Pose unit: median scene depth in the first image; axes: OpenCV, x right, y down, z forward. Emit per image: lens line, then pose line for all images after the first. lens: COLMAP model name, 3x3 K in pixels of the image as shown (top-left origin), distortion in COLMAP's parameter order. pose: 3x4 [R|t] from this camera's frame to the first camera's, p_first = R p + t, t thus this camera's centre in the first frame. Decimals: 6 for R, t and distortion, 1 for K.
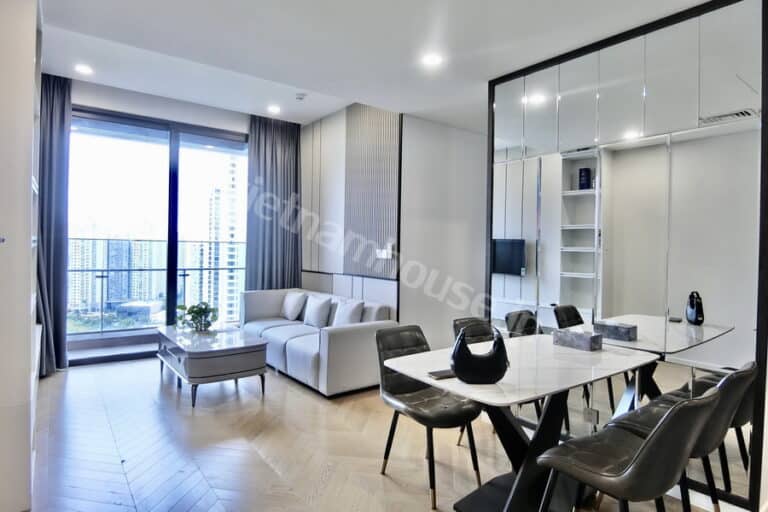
lens RADIAL K [[436.7, 0, 374.7], [0, 436.7, 255.4], [0, 0, 1]] dist [-0.017098, 0.000349]
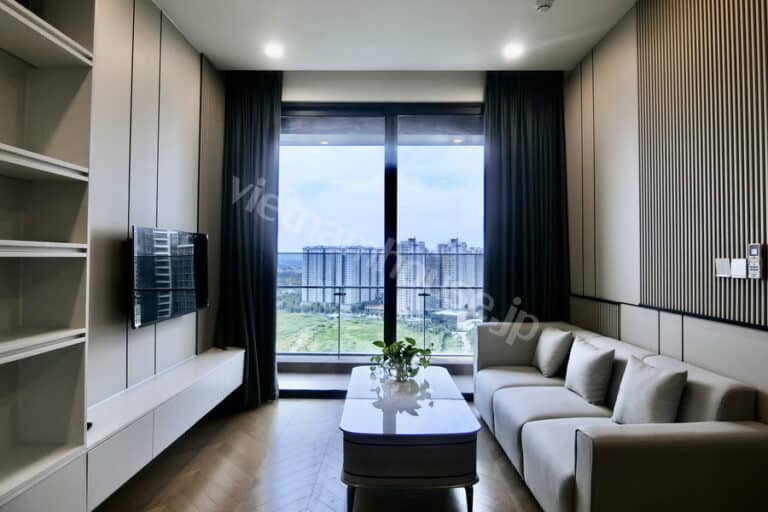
lens RADIAL K [[416.6, 0, 384.0], [0, 416.6, 256.0], [0, 0, 1]] dist [-0.034943, -0.000115]
pose [[0.791176, -0.024321, -0.611105, -0.009509], [0.003174, 0.999359, -0.035663, -0.001790], [0.611581, 0.026276, 0.790746, 0.383205]]
